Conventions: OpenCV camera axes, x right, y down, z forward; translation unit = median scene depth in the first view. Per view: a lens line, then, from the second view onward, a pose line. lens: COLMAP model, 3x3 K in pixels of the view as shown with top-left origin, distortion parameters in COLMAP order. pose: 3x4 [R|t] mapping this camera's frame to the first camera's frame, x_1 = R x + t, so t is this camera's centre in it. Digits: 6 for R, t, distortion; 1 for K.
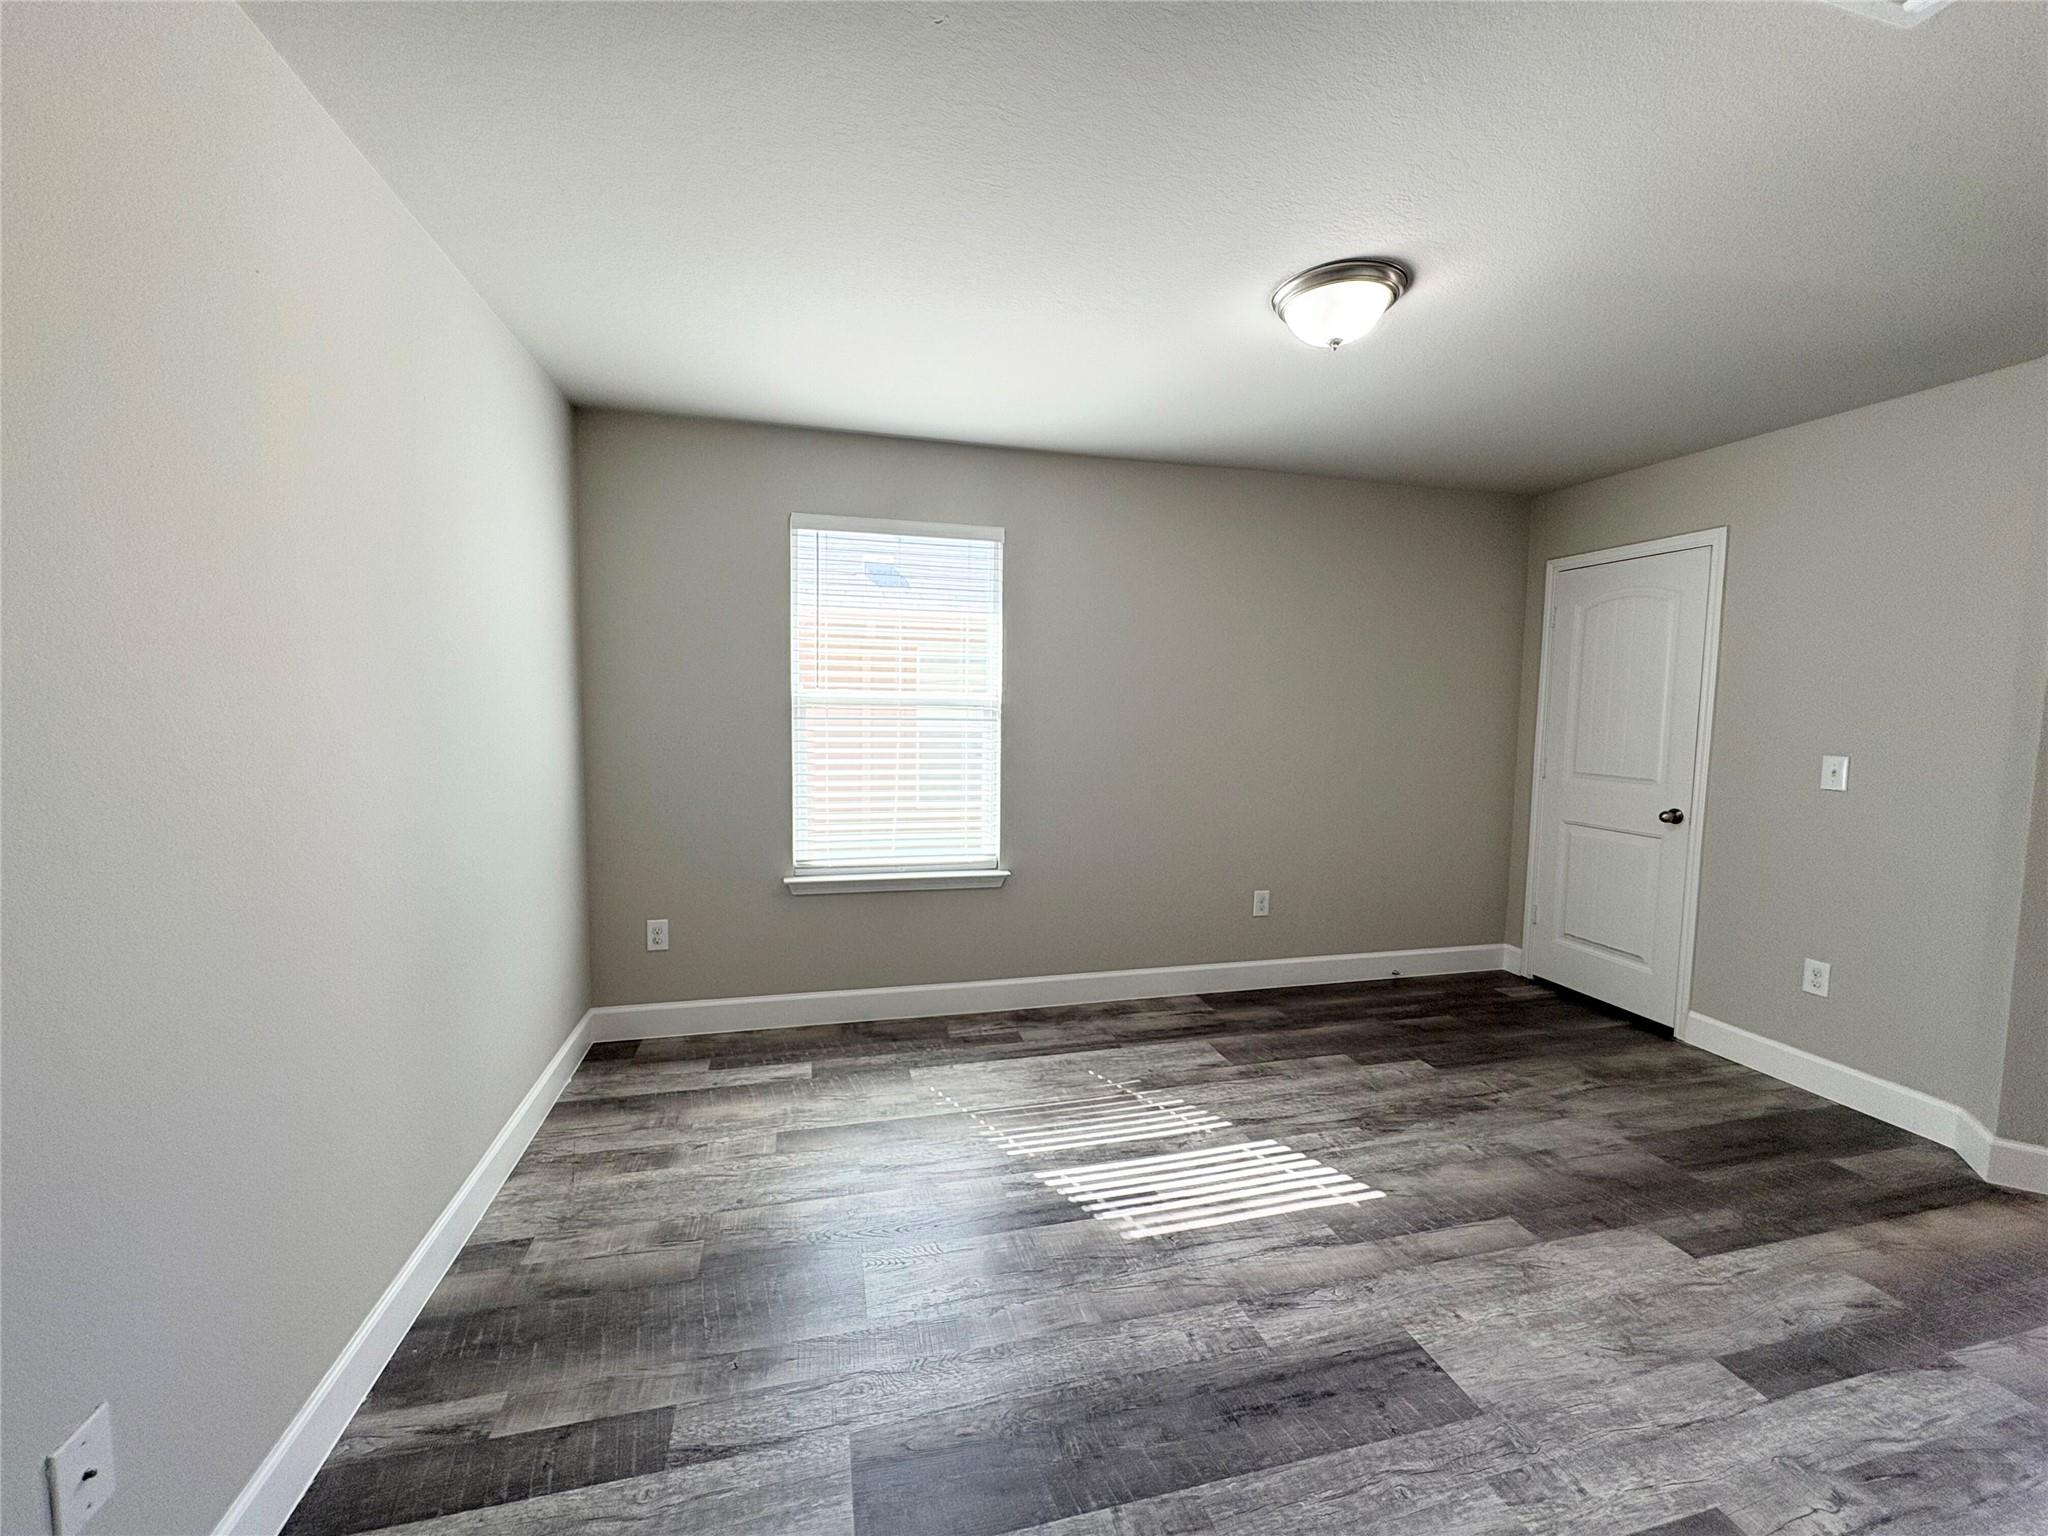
lens RADIAL K [[816.1, 0, 1023.4], [0, 816.1, 768.3], [0, 0, 1]] dist [-0.000425, 0.000218]
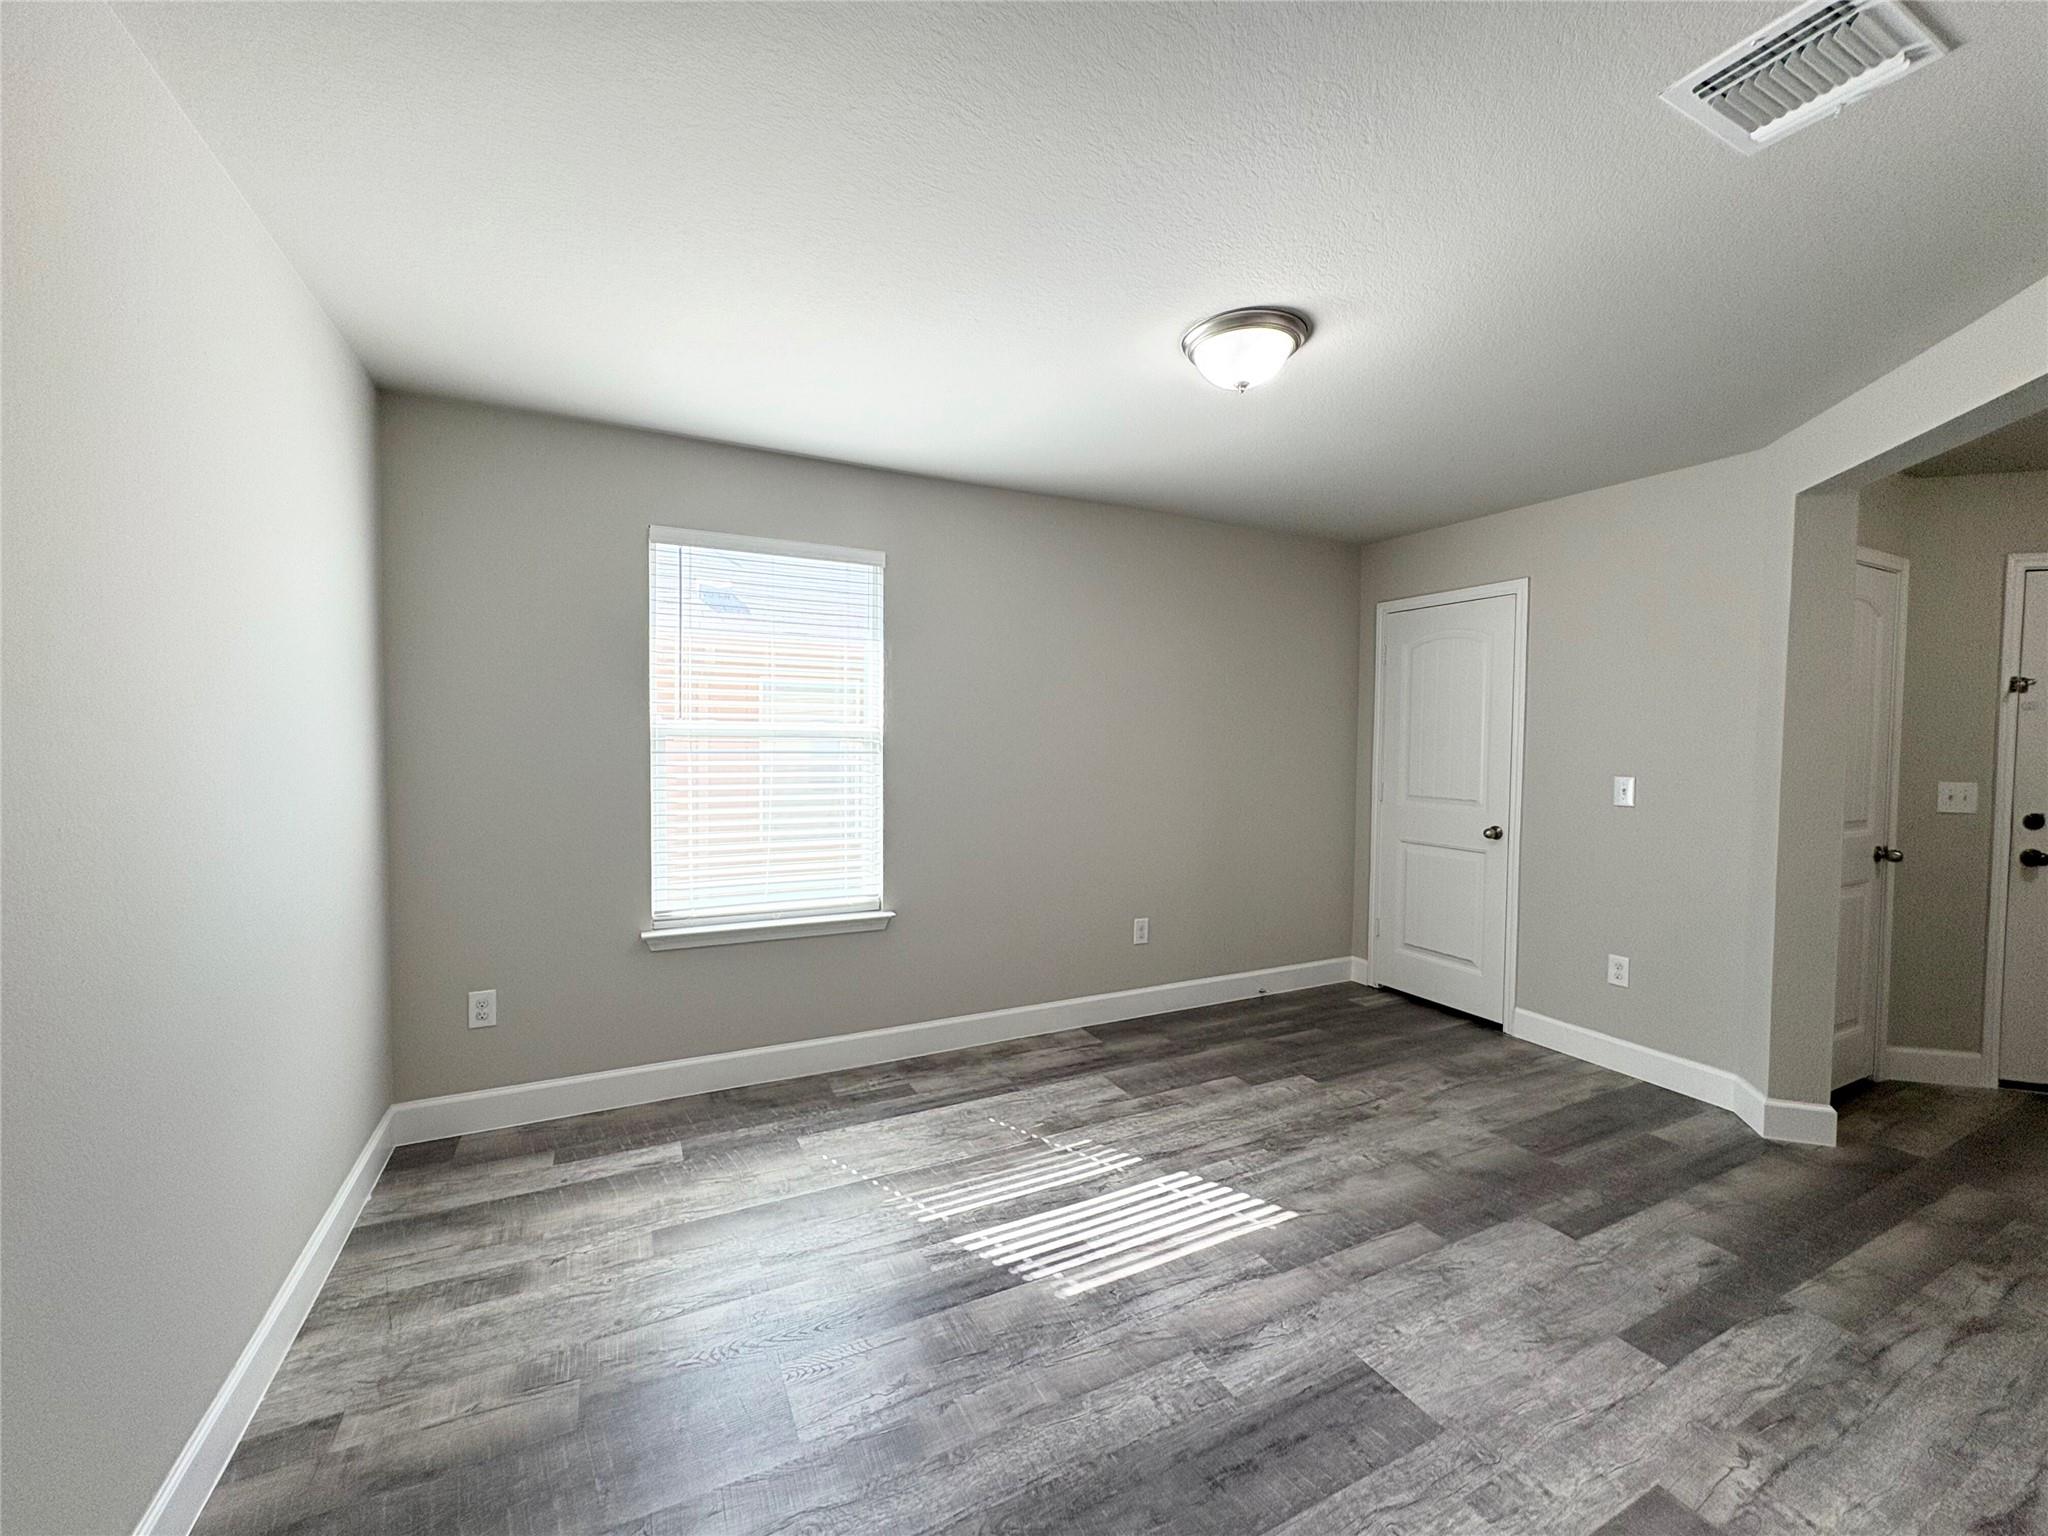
lens RADIAL K [[816.1, 0, 1023.0], [0, 816.1, 767.4], [0, 0, 1]] dist [-0.000425, 0.000218]
pose [[0.977429, -0.013157, 0.210855, -0.111710], [0.021677, 0.999037, -0.038145, -0.003094], [-0.210150, 0.041854, 0.976773, 0.062988]]
